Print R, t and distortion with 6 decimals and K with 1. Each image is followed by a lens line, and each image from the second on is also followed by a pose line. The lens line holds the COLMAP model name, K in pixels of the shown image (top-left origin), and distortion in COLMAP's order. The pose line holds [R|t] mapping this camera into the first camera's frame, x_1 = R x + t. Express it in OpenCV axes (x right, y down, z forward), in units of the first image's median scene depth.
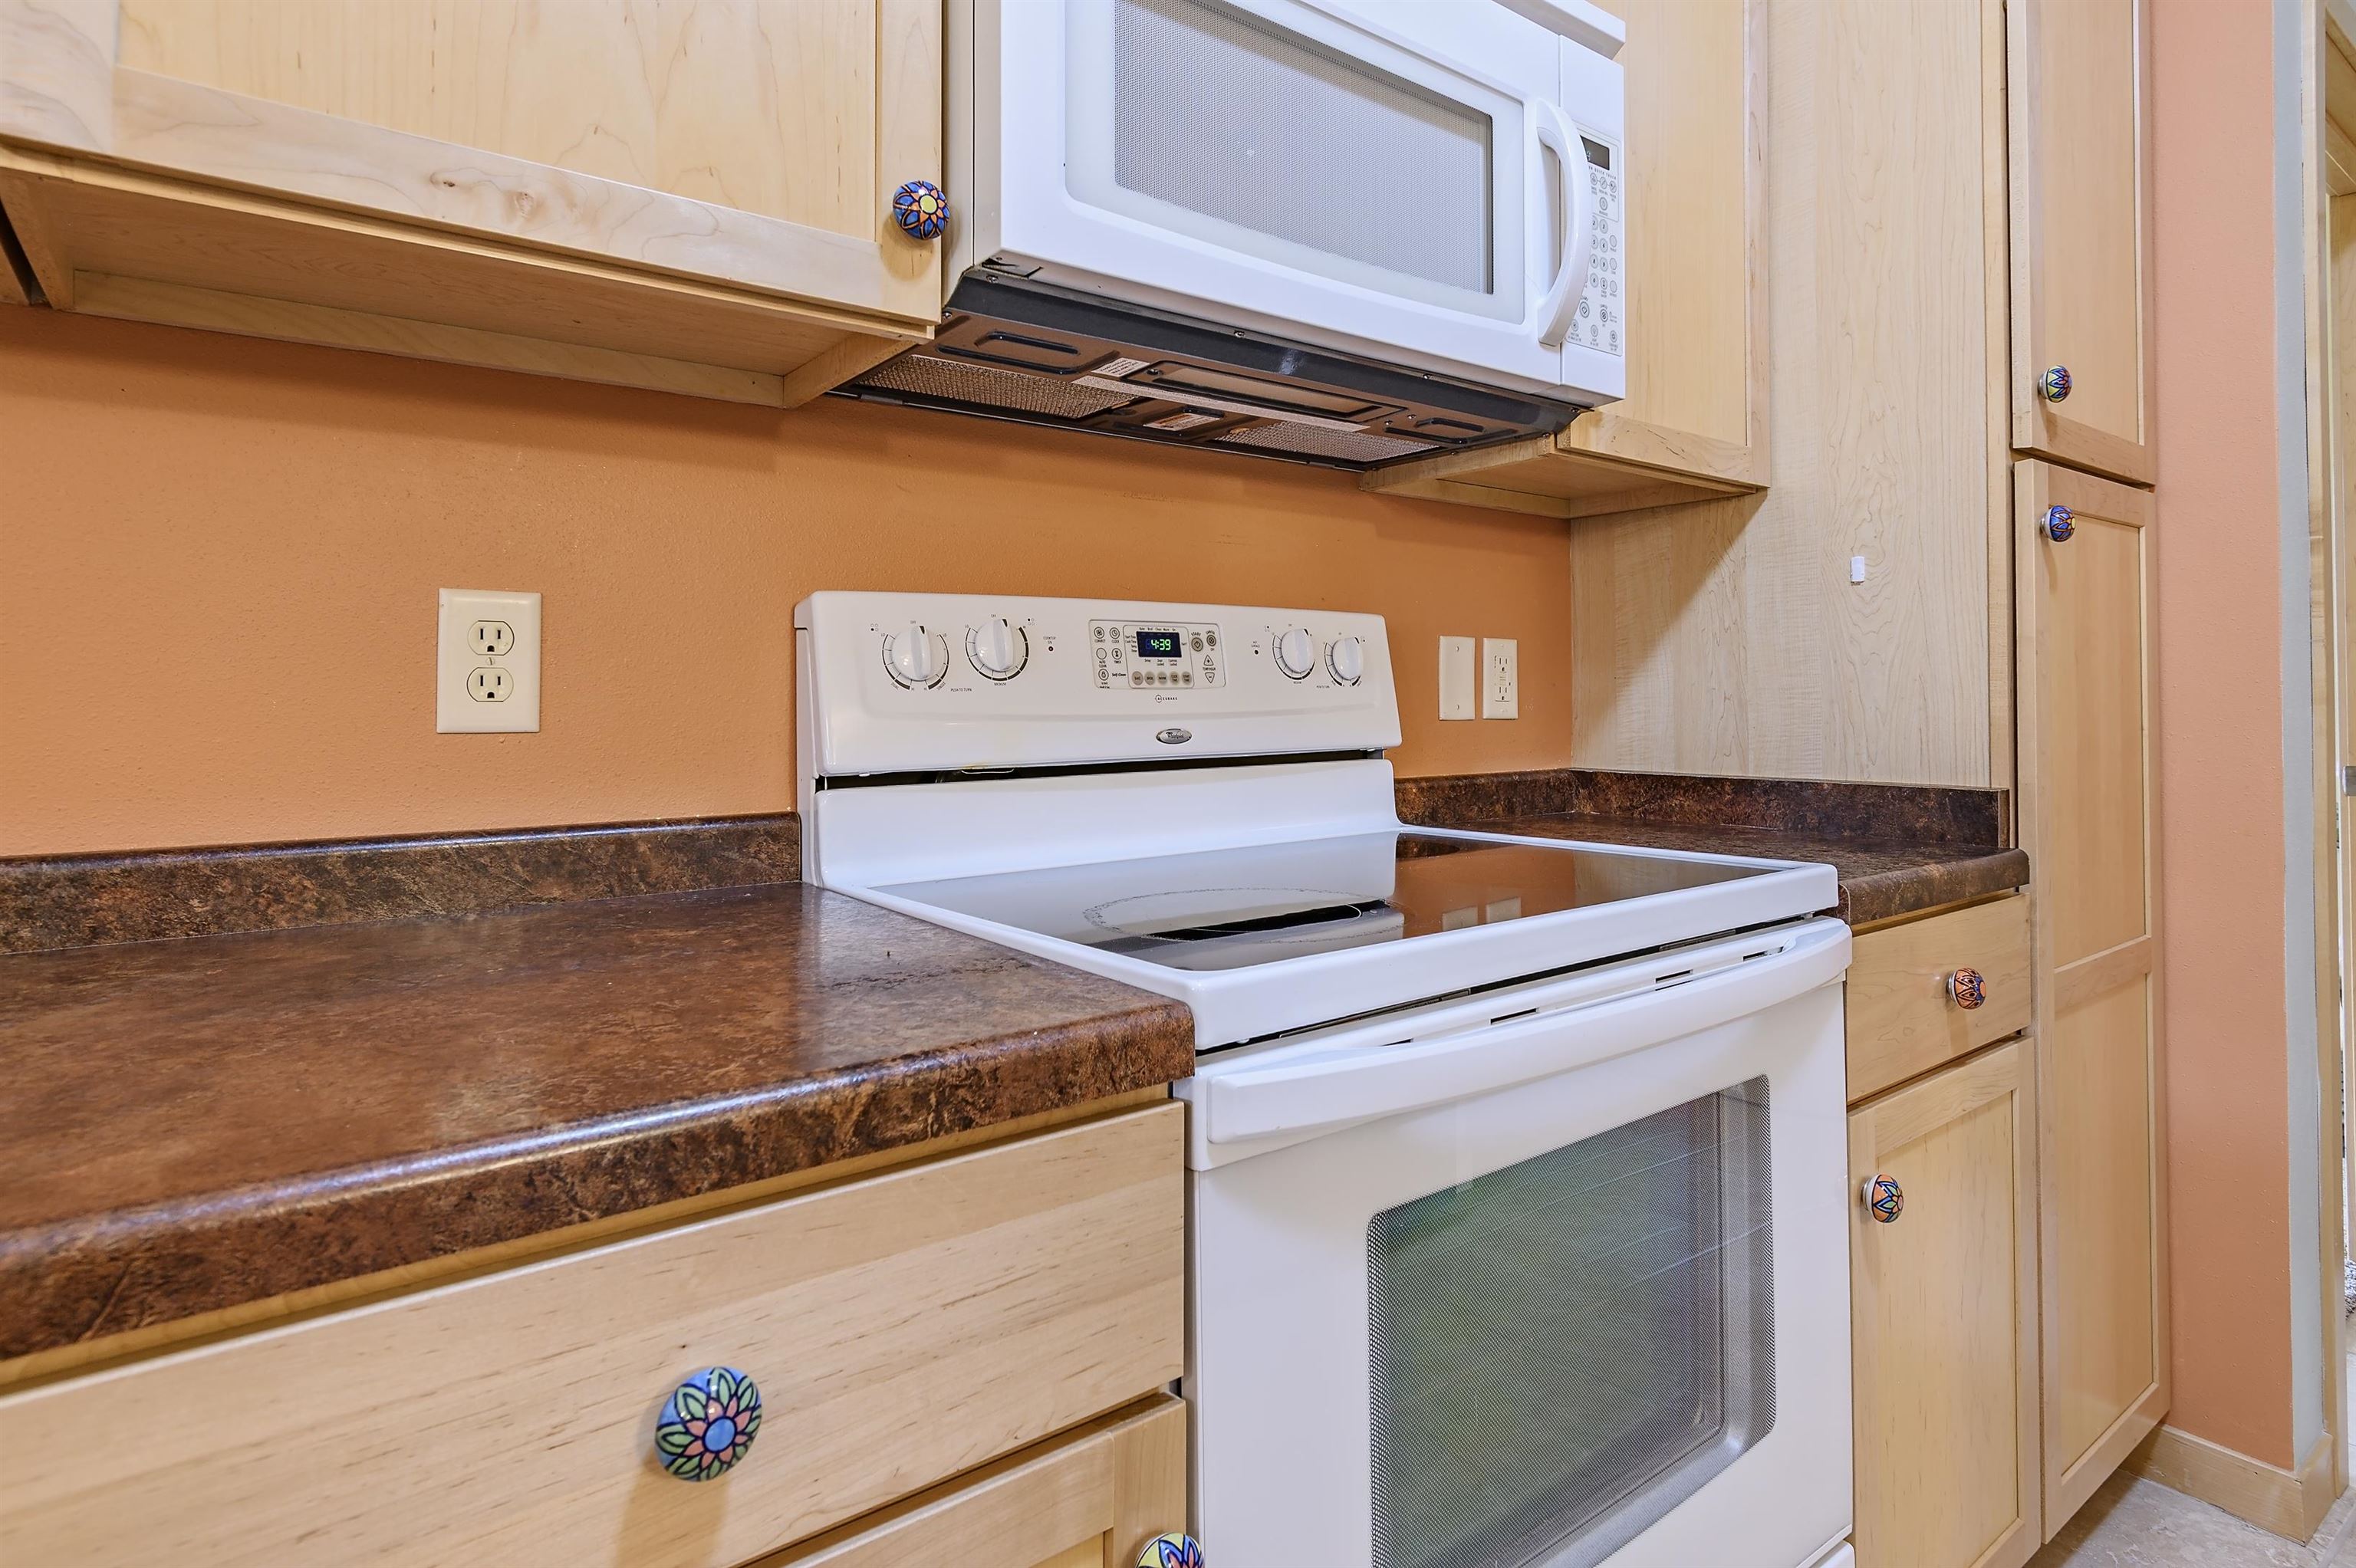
lens RADIAL K [[1248.5, 0, 1222.3], [0, 1248.5, 686.3], [0, 0, 1]] dist [0.000858, 0.000256]
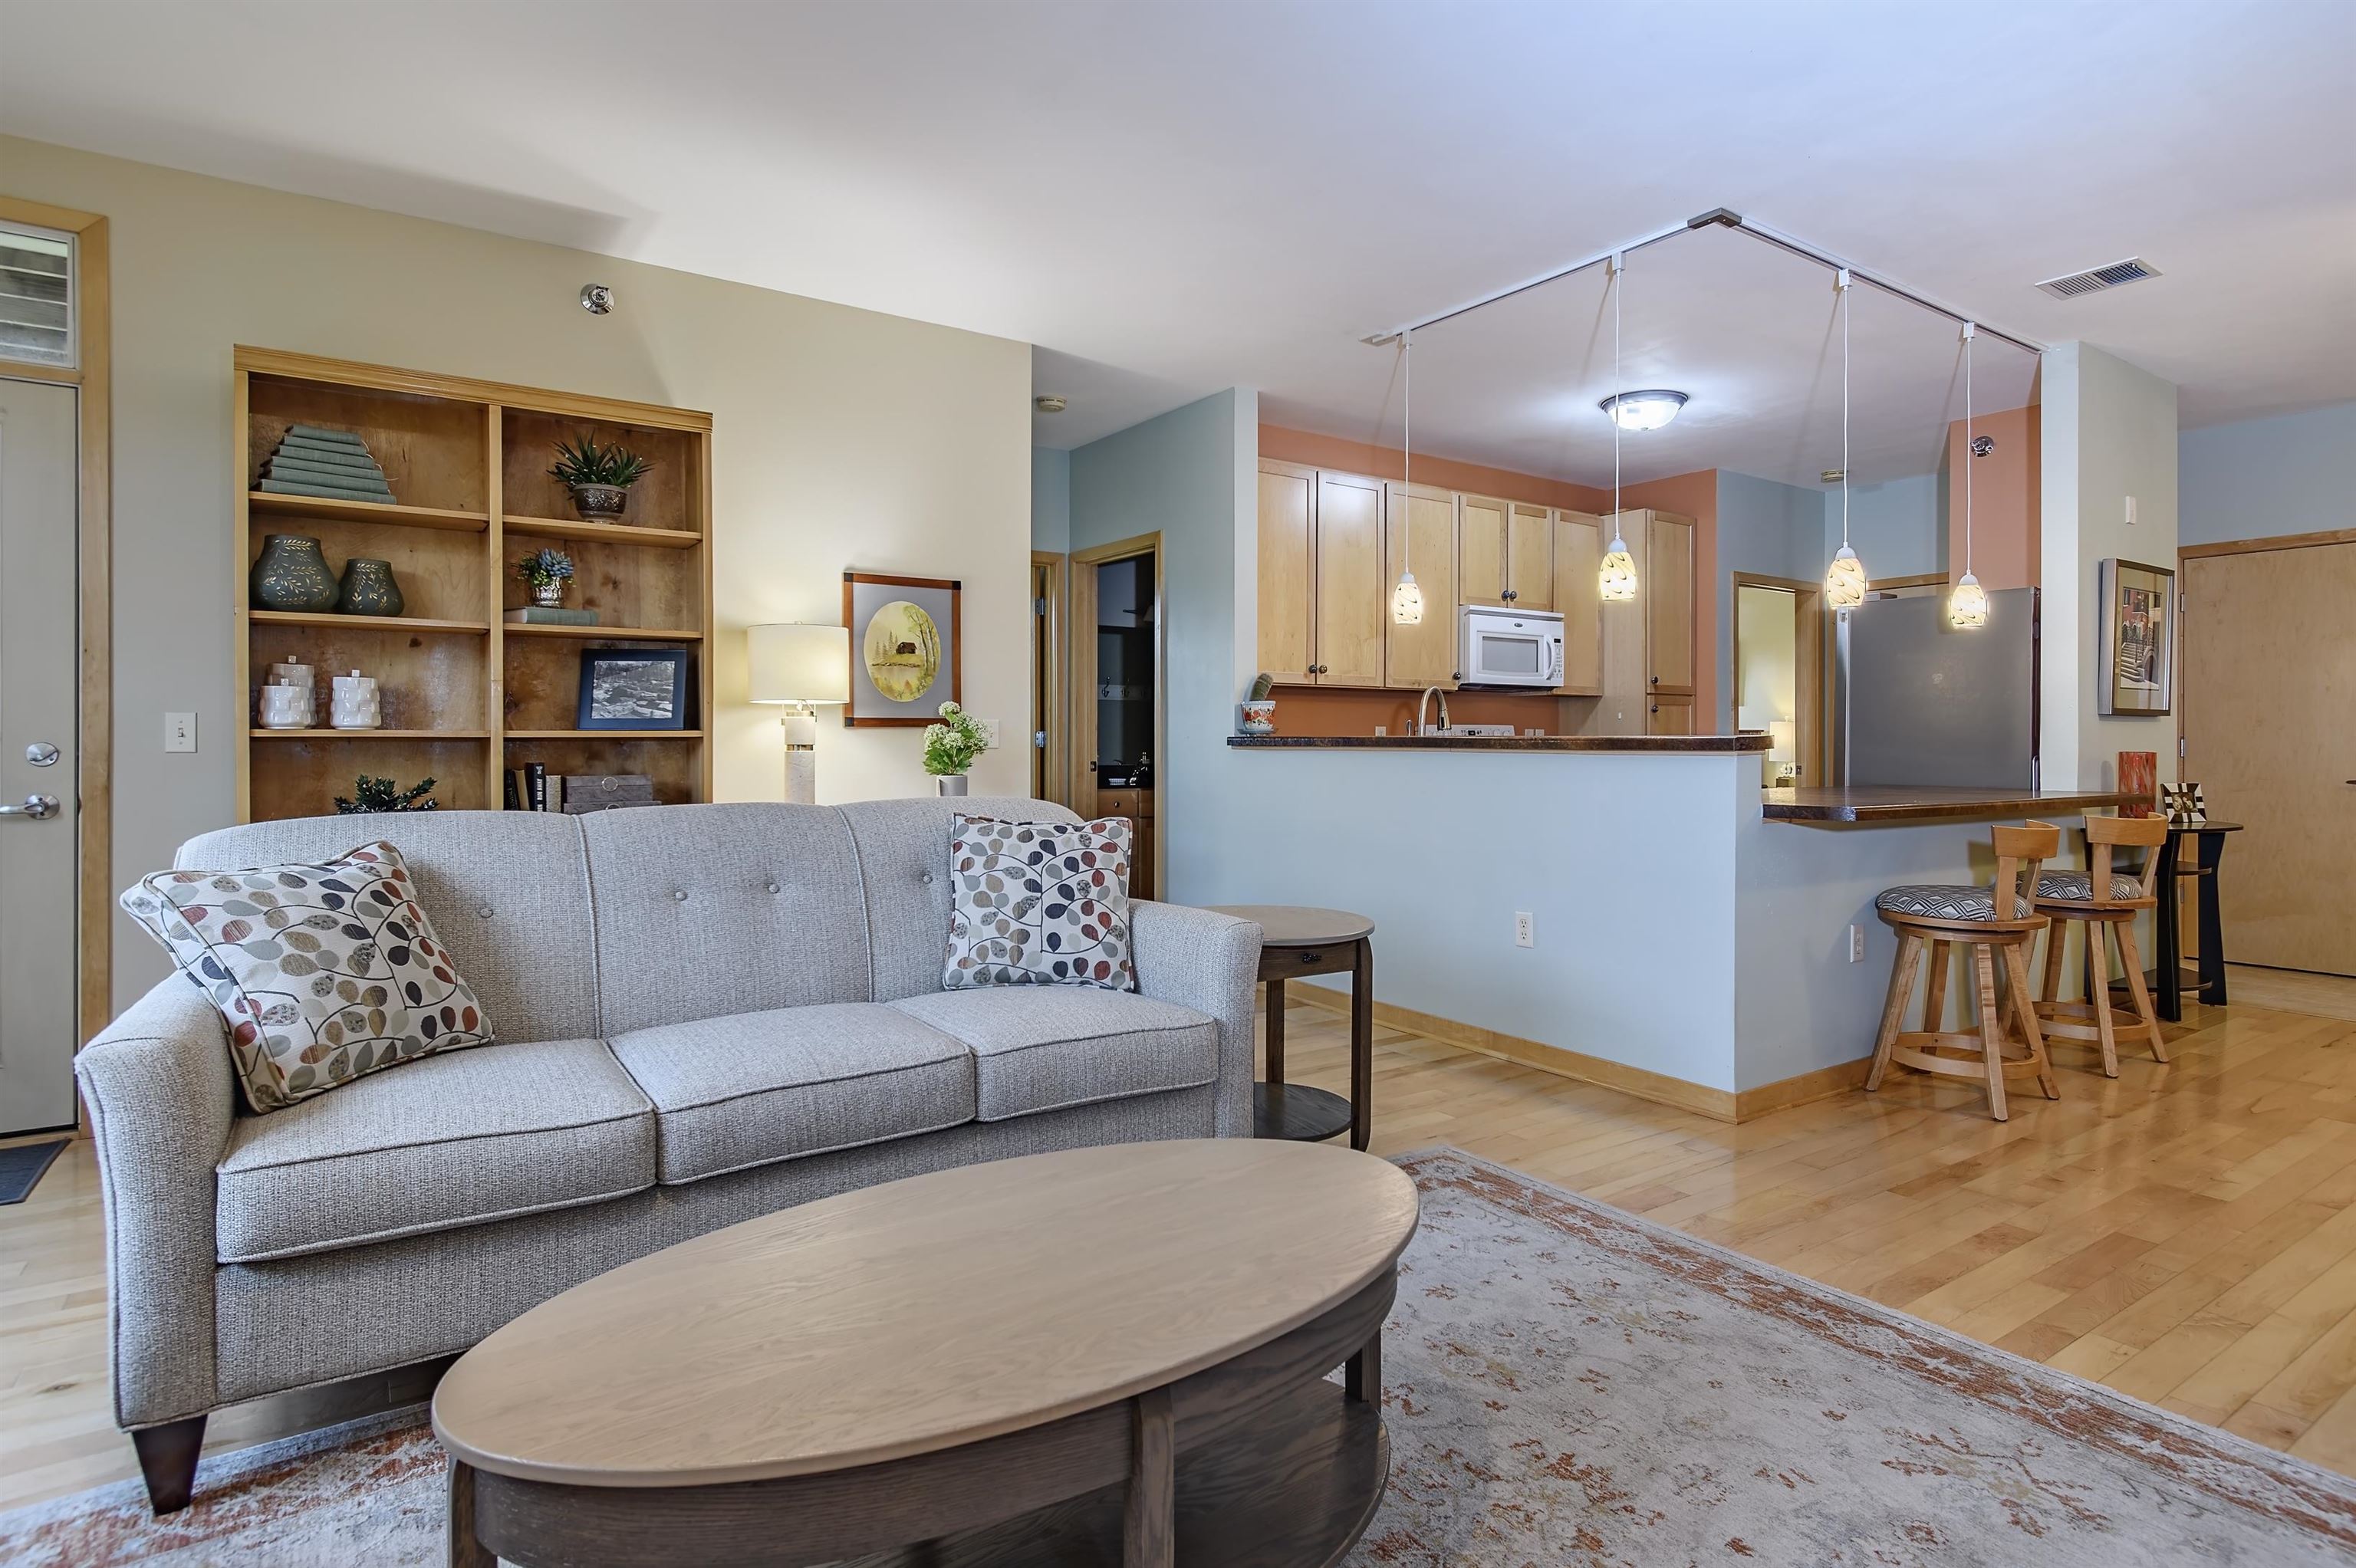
lens RADIAL K [[1248.2, 0, 1175.9], [0, 1248.2, 738.4], [0, 0, 1]] dist [0.002378, 0.000606]
pose [[0.997484, 0.005747, -0.070662, -0.917077], [-0.005302, 0.999965, 0.006478, -0.040933], [0.070697, -0.006087, 0.997479, -4.294439]]
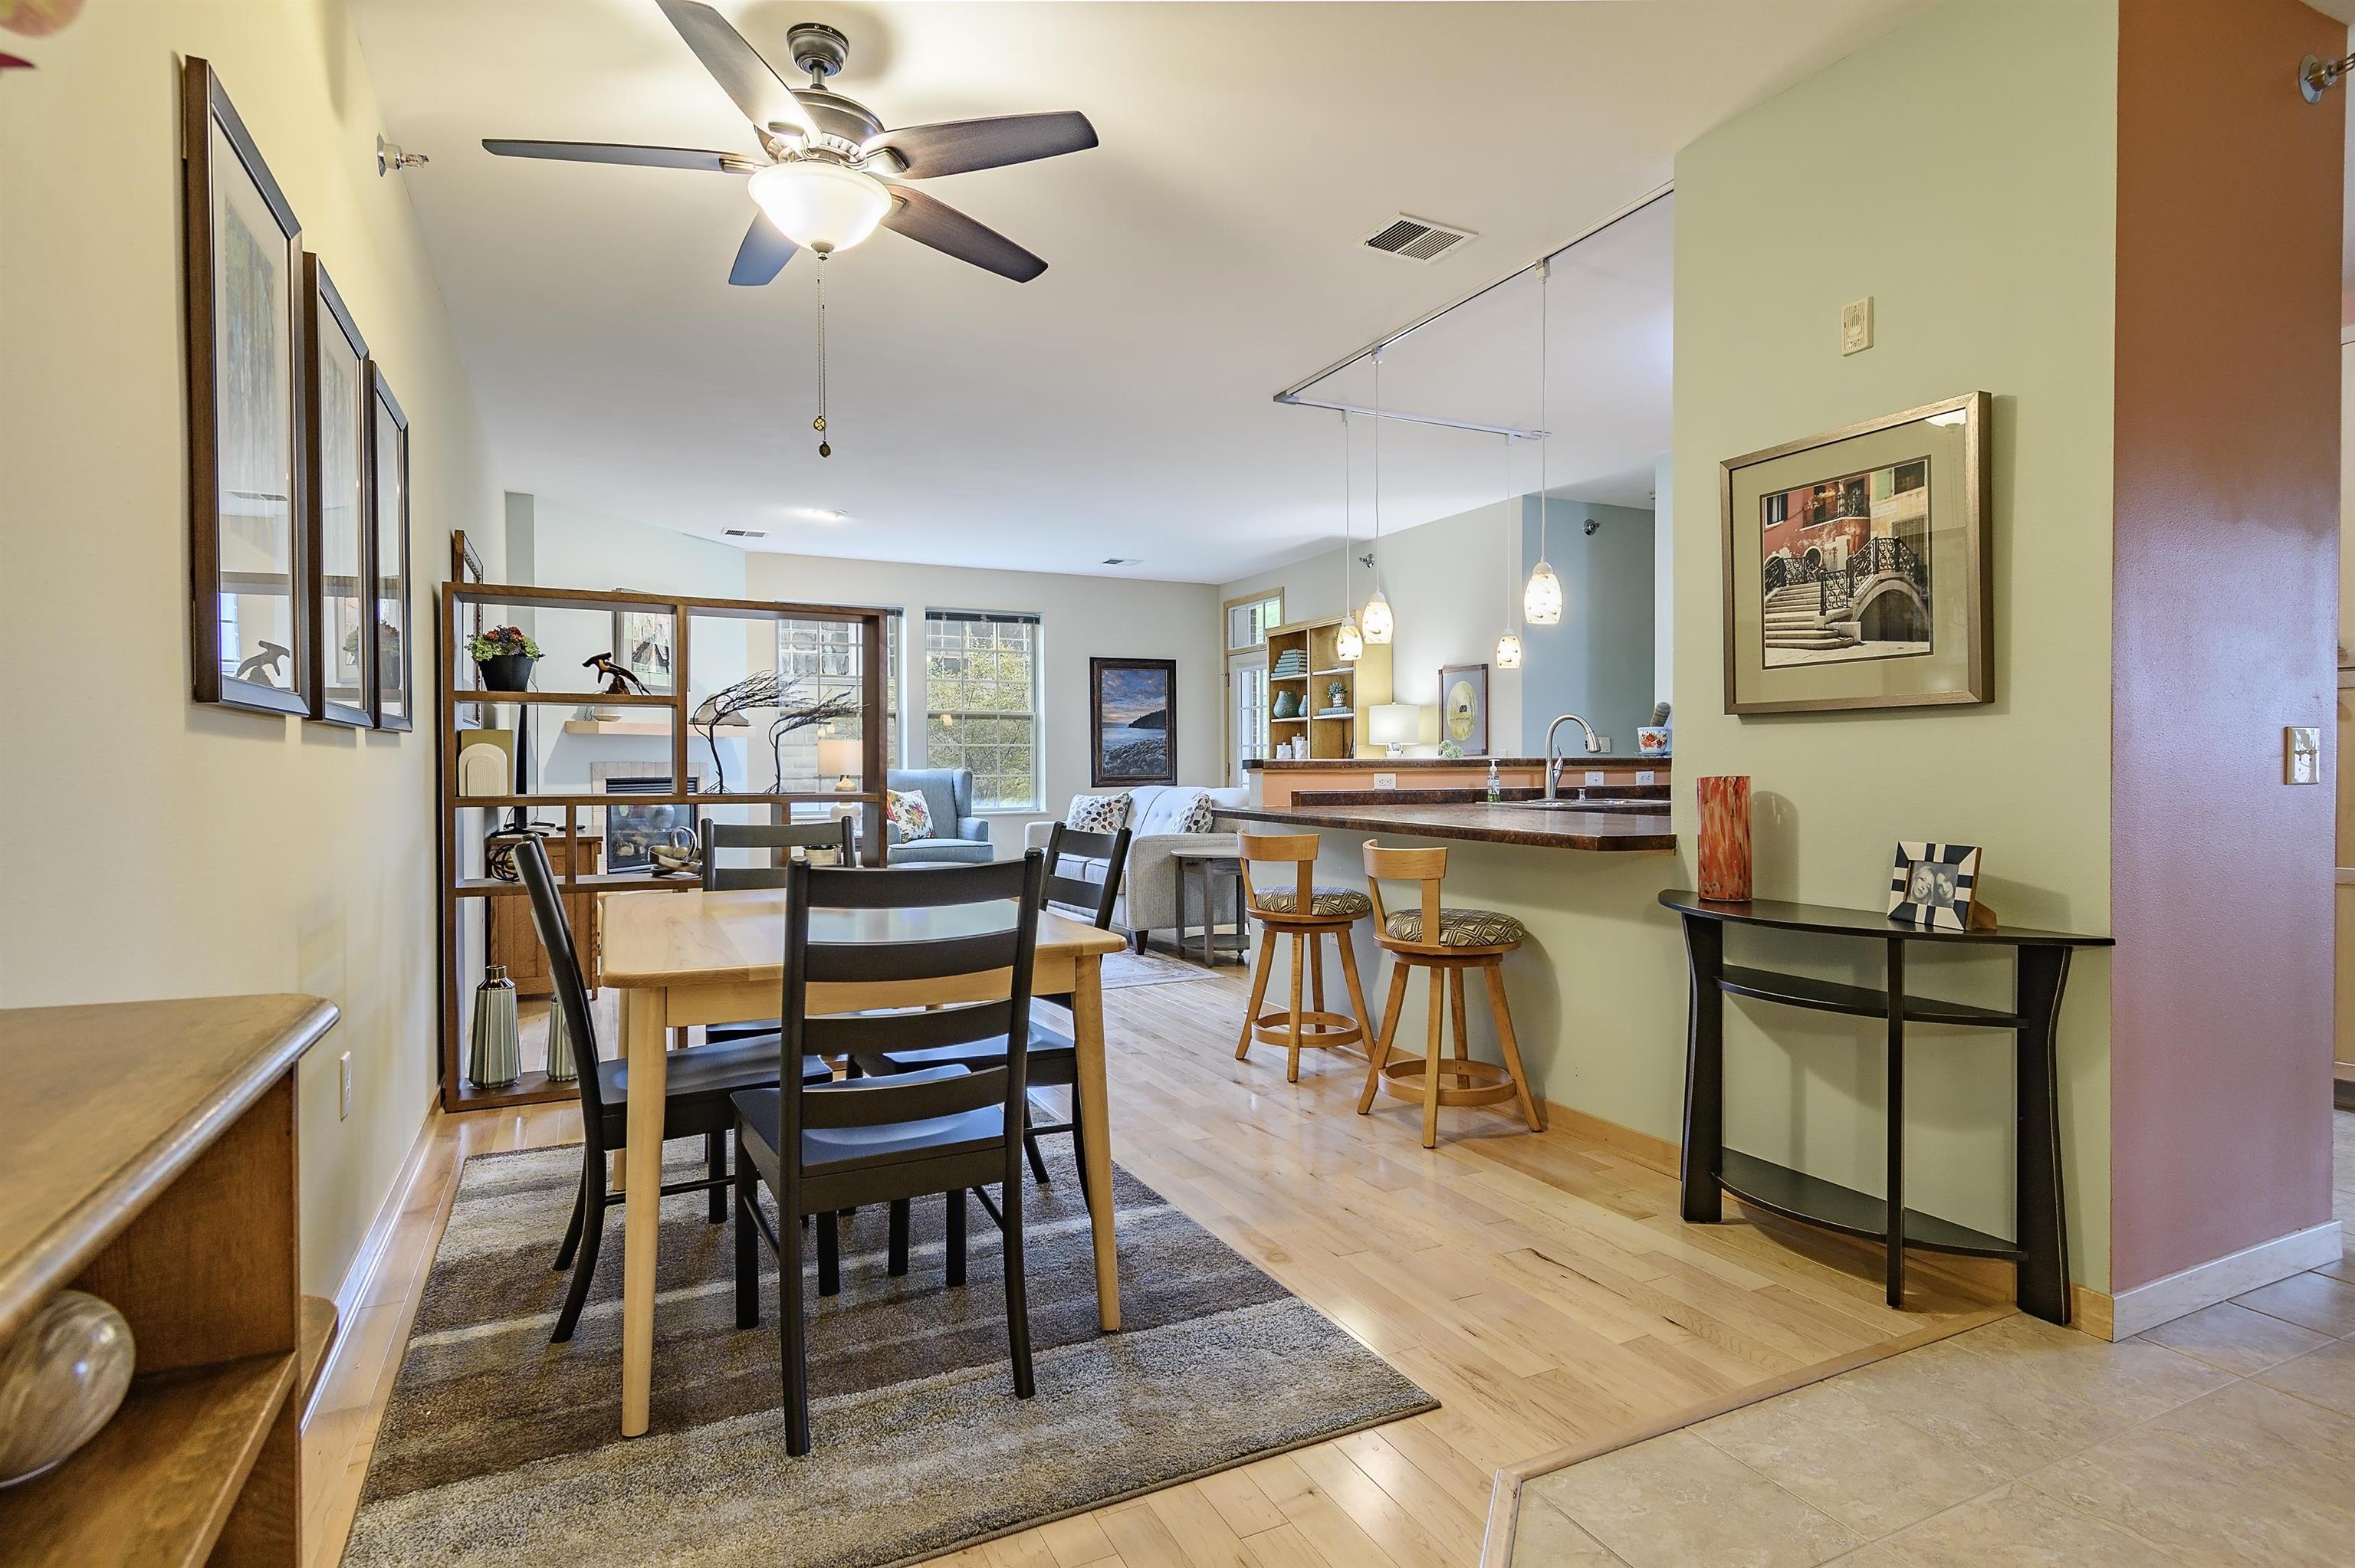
lens RADIAL K [[1199.3, 0, 1191.1], [0, 1199.3, 784.7], [0, 0, 1]] dist [0.001150, 0.000070]
pose [[-0.211921, 0.020966, -0.977062, 3.979483], [0.014597, 0.999726, 0.018286, -0.029163], [0.977178, -0.010387, -0.212169, -0.874316]]
